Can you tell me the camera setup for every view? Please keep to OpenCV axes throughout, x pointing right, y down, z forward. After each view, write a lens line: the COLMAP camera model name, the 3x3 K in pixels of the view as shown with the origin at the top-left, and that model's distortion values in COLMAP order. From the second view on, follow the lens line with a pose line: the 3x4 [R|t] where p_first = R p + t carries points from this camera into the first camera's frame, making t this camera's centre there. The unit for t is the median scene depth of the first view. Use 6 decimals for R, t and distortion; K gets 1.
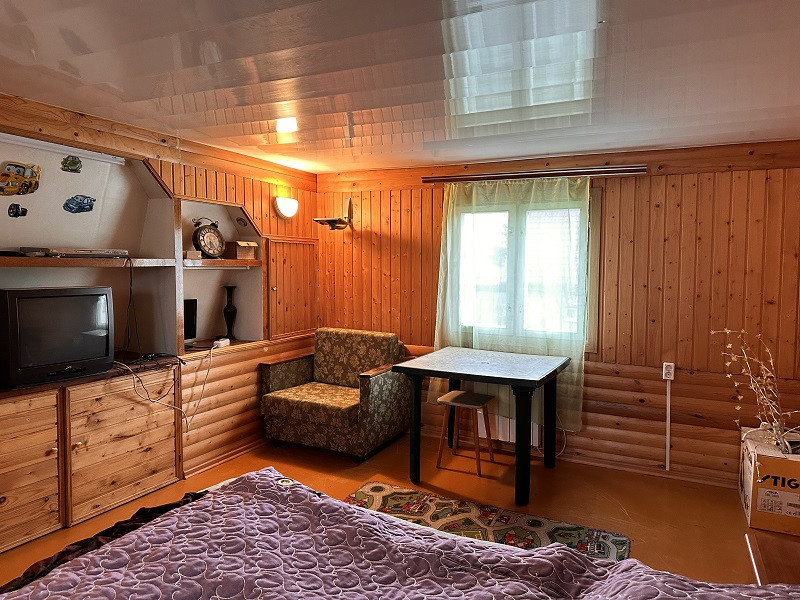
lens RADIAL K [[557.5, 0, 400.0], [0, 557.5, 300.0], [0, 0, 1]] dist [0.103253, -0.171434]
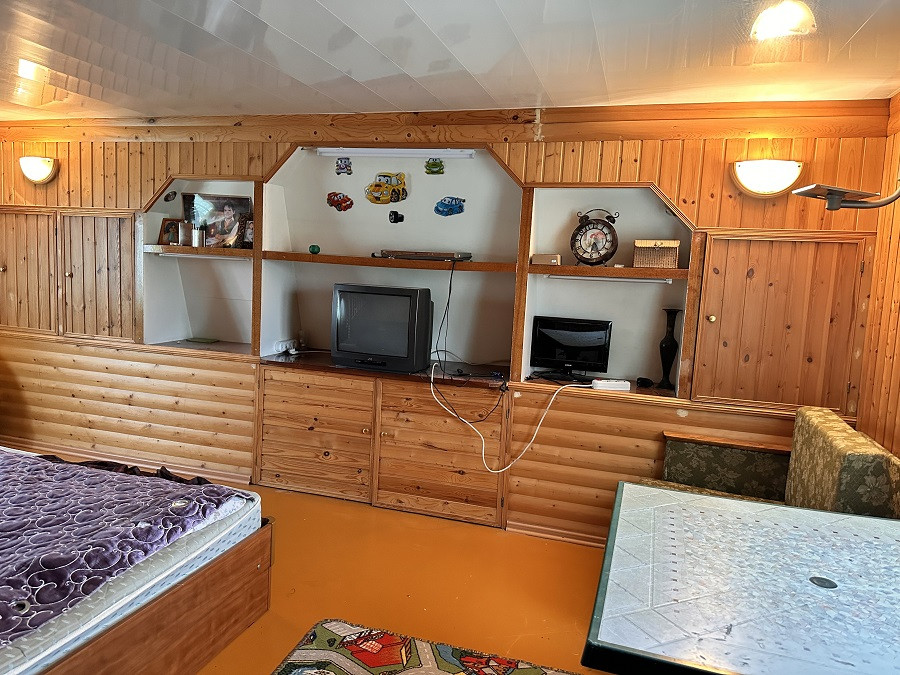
lens RADIAL K [[627.2, 0, 450.0], [0, 627.2, 337.5], [0, 0, 1]] dist [0.103253, -0.171434]
pose [[0.144465, 0.117925, -0.982458, 0.551418], [-0.104652, 0.989126, 0.103337, -0.056244], [0.983960, 0.087888, 0.155235, 0.854662]]
